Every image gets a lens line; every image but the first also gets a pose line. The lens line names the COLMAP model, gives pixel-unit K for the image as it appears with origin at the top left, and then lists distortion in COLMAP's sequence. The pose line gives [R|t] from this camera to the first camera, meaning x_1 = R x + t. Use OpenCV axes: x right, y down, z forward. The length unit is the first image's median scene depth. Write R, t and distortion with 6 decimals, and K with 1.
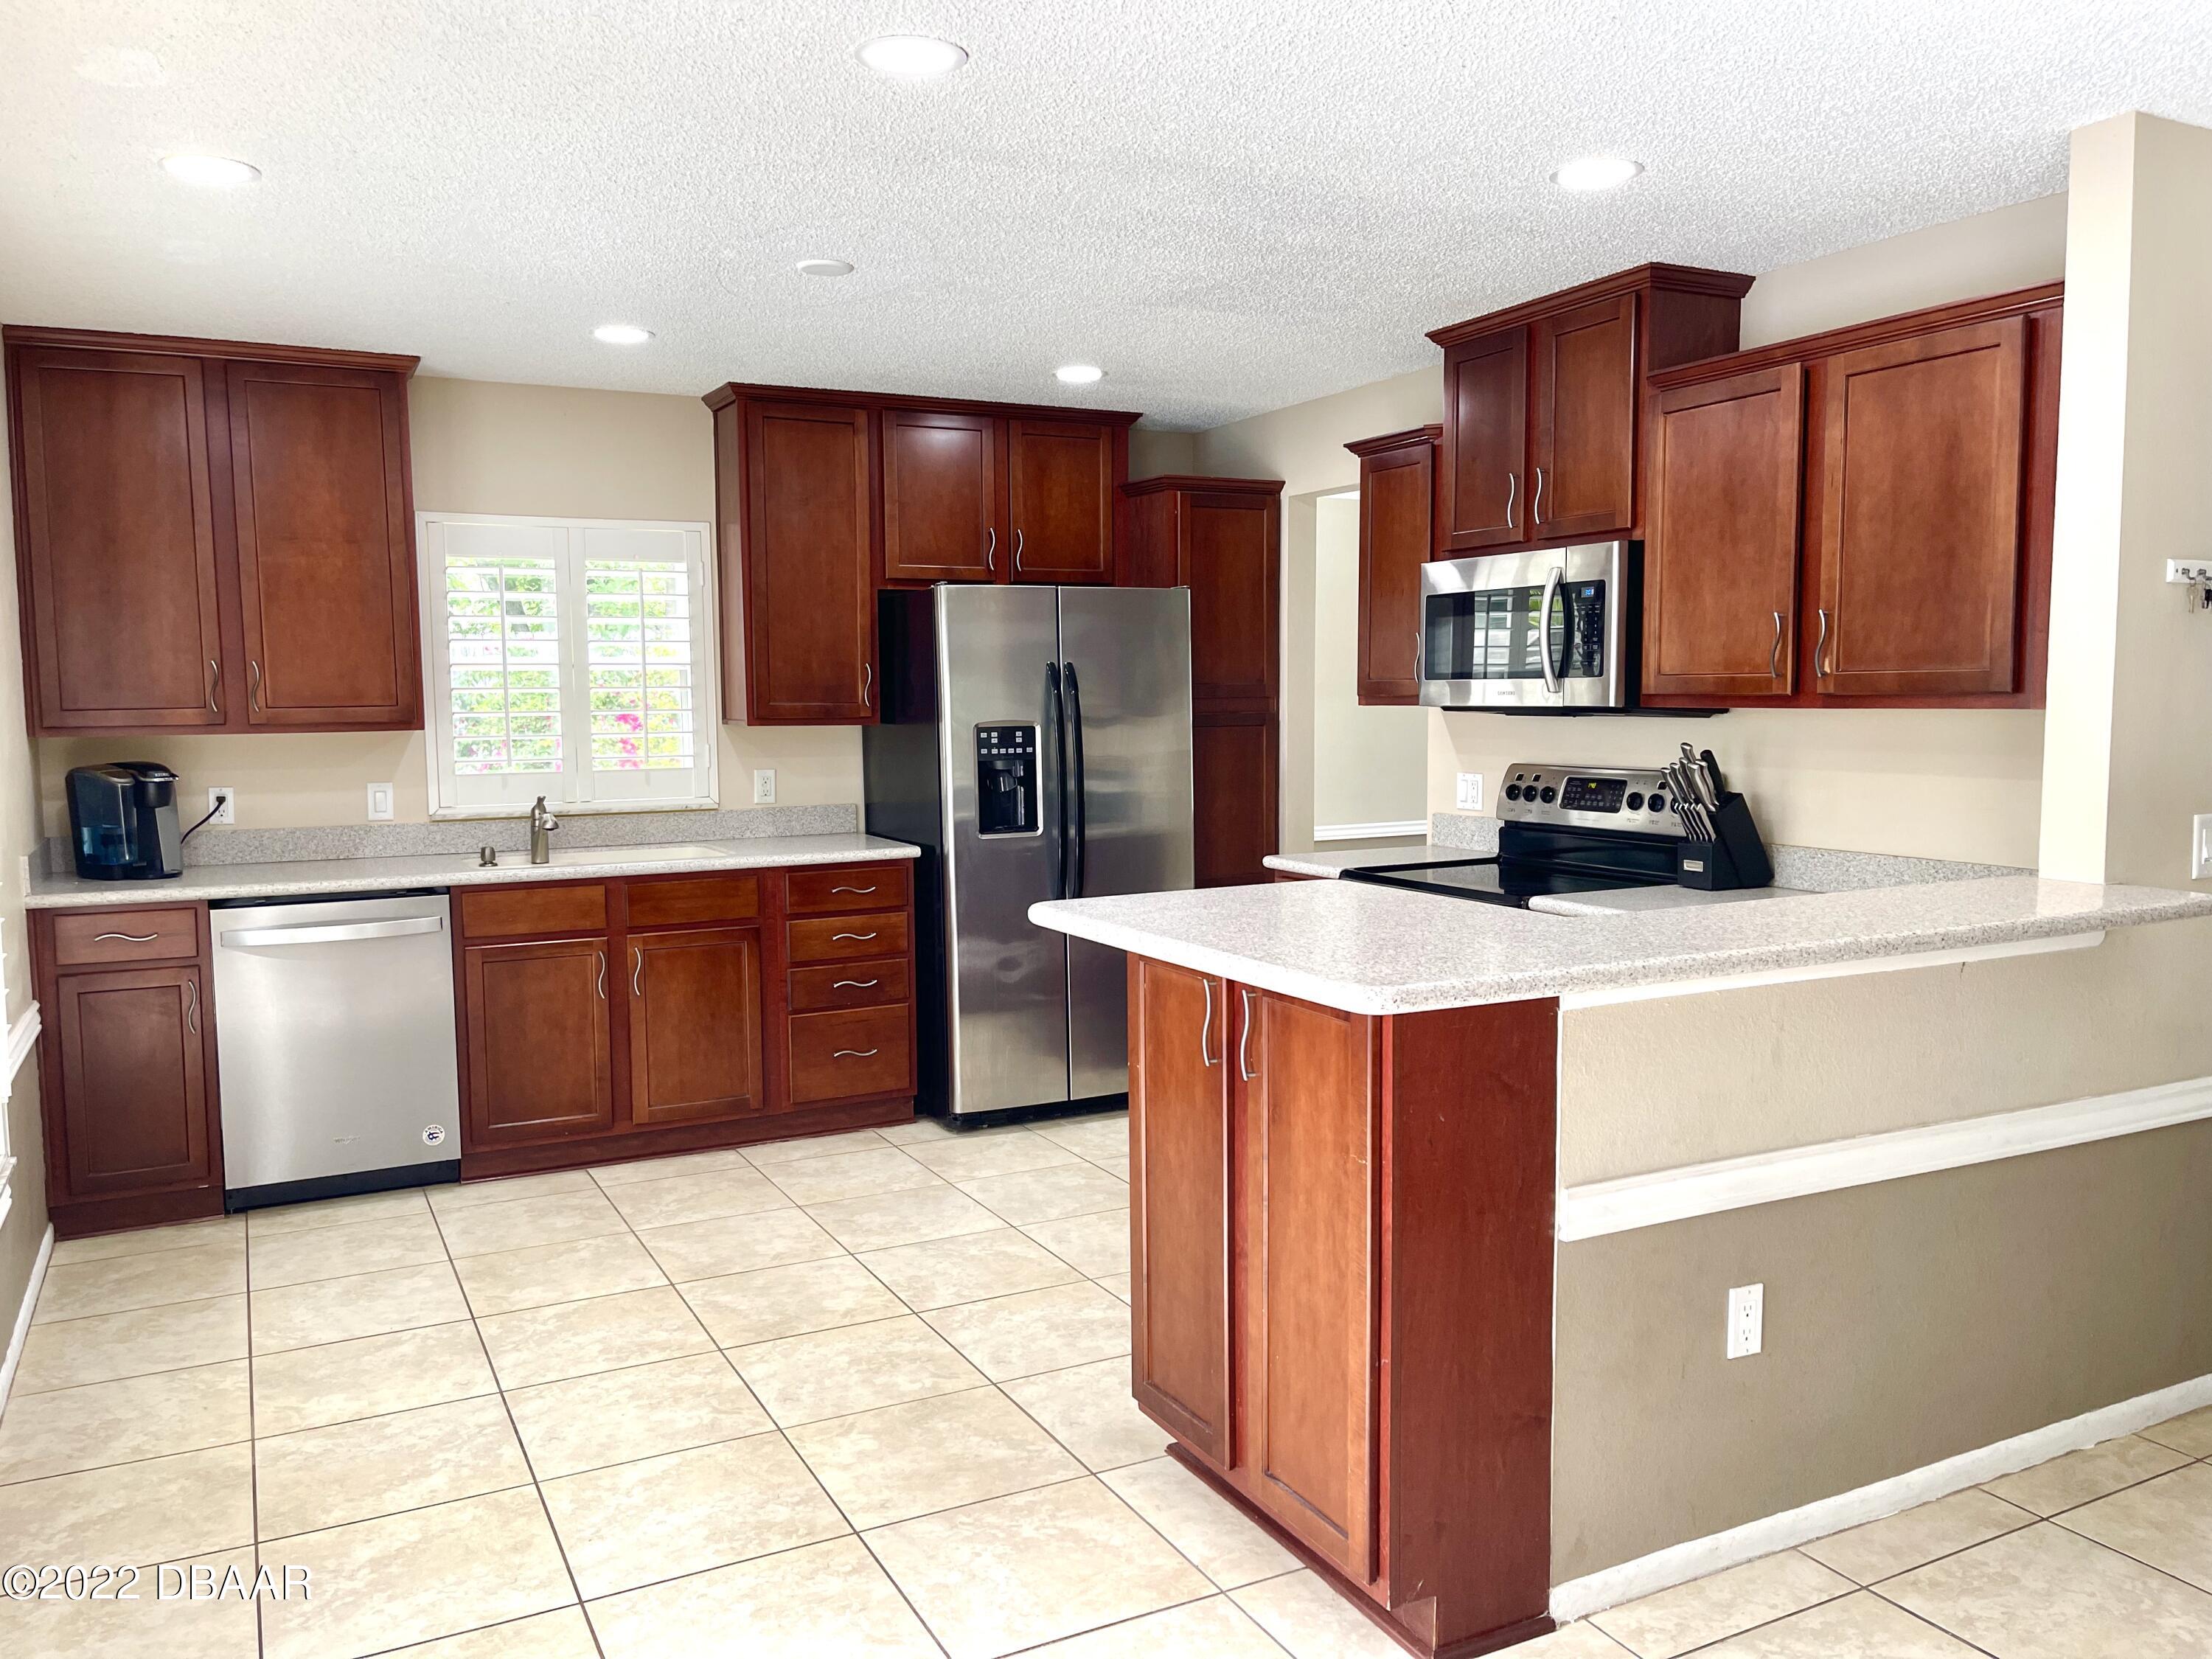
lens RADIAL K [[1684.3, 0, 1099.2], [0, 1684.3, 833.6], [0, 0, 1]] dist [0.044349, -0.033879]
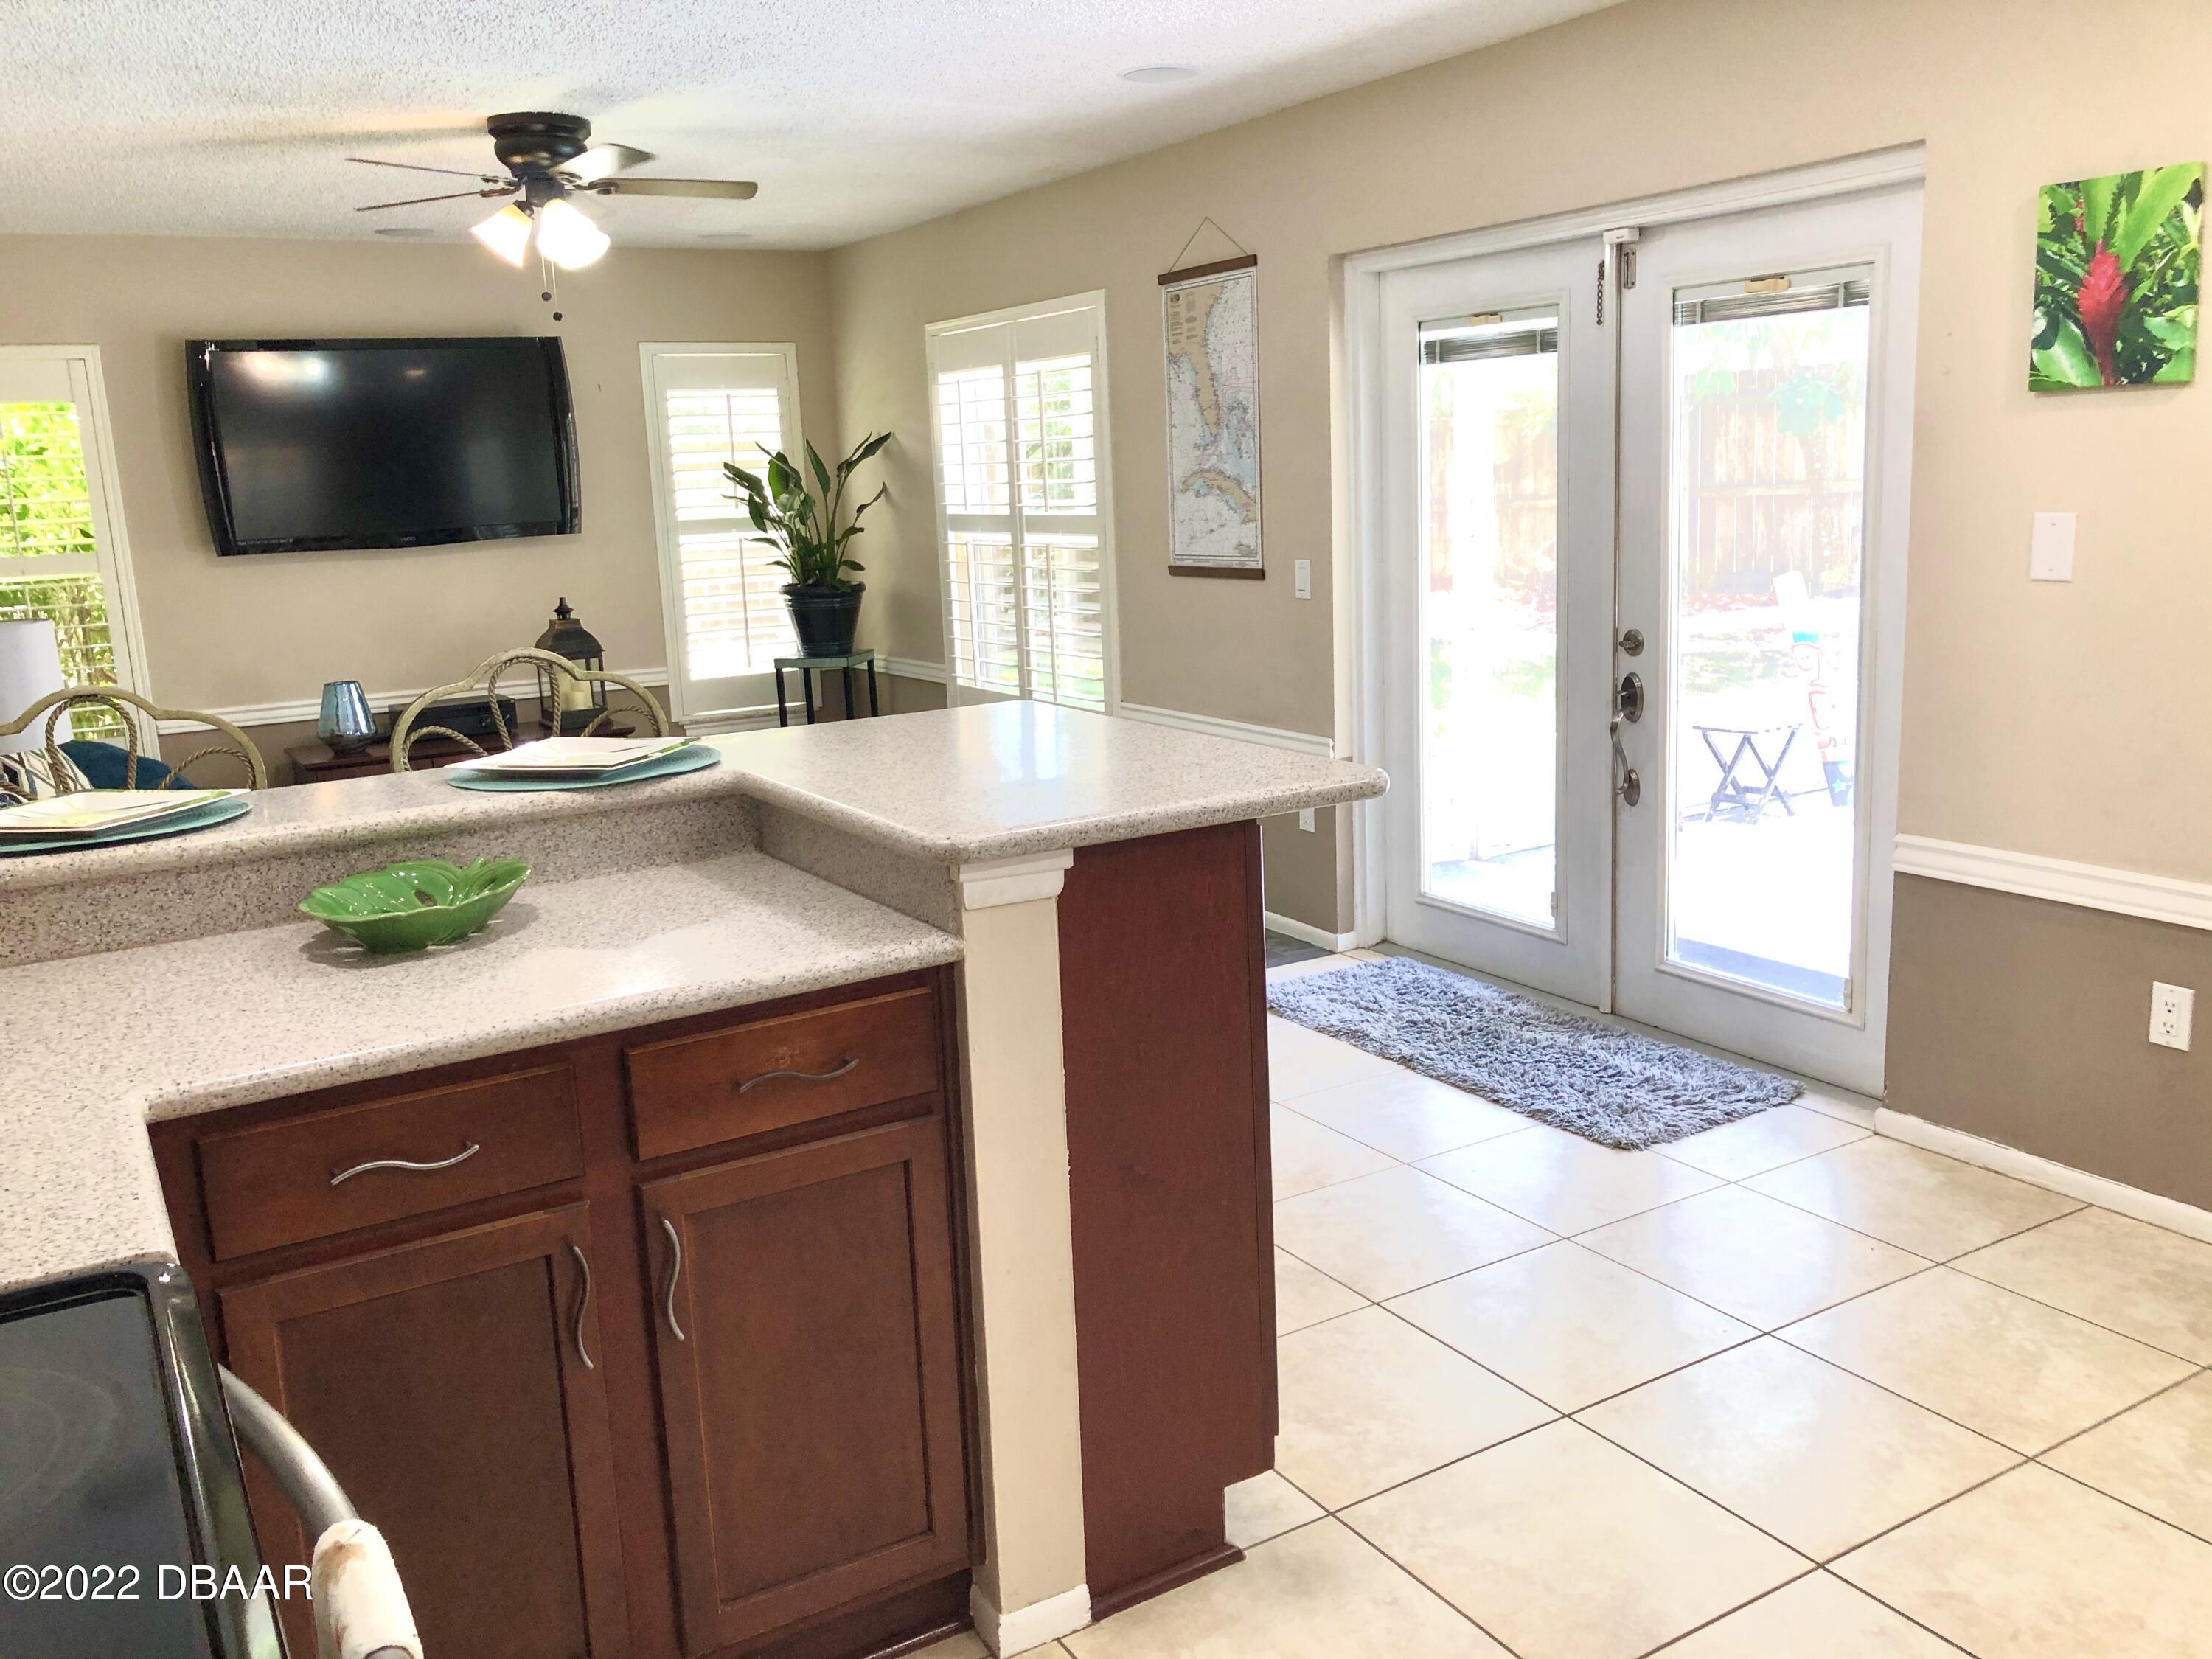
lens RADIAL K [[1817.2, 0, 1086.5], [0, 1817.2, 838.6], [0, 0, 1]] dist [0.041182, -0.040012]
pose [[-0.997059, 0.059858, -0.047851, 0.087989], [0.043754, 0.957289, 0.285803, -0.105666], [0.062915, 0.282869, -0.957093, 1.142146]]
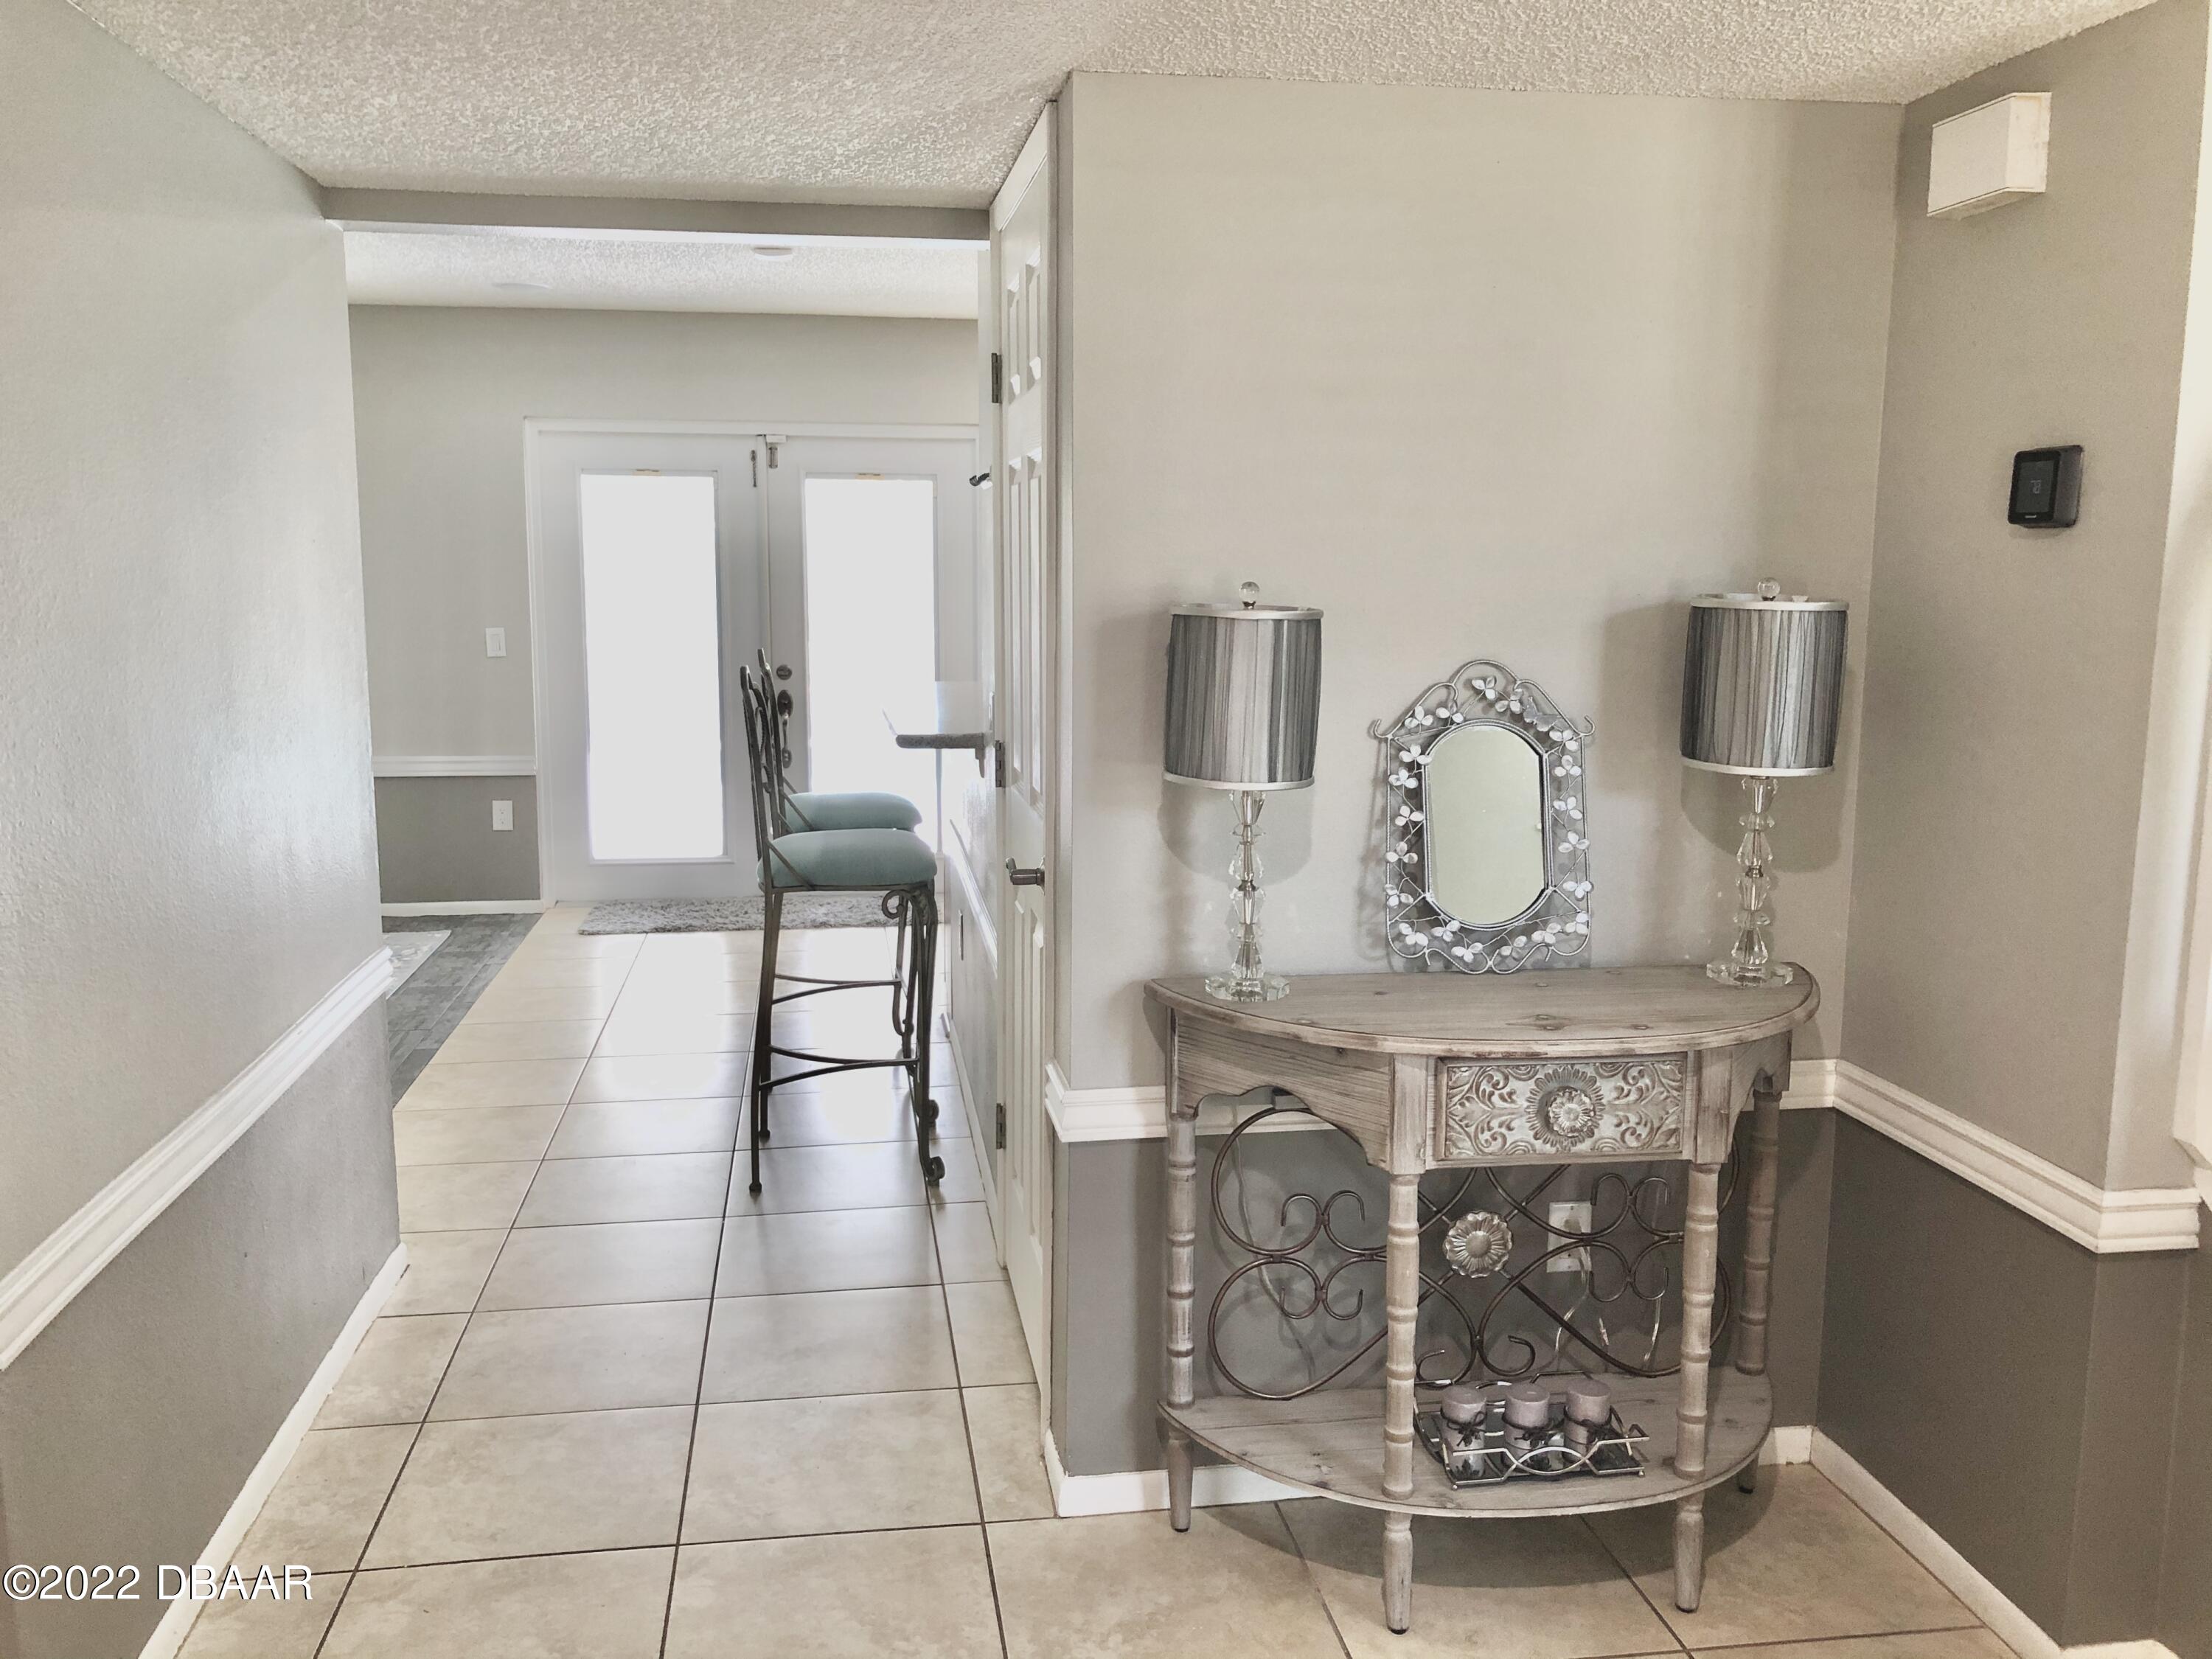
lens RADIAL K [[1817.2, 0, 1105.8], [0, 1817.2, 836.3], [0, 0, 1]] dist [0.041182, -0.040012]
pose [[-0.314820, 0.151062, -0.937053, 1.222223], [-0.084265, 0.978907, 0.186120, -0.101734], [0.945403, 0.137555, -0.295451, 0.991976]]
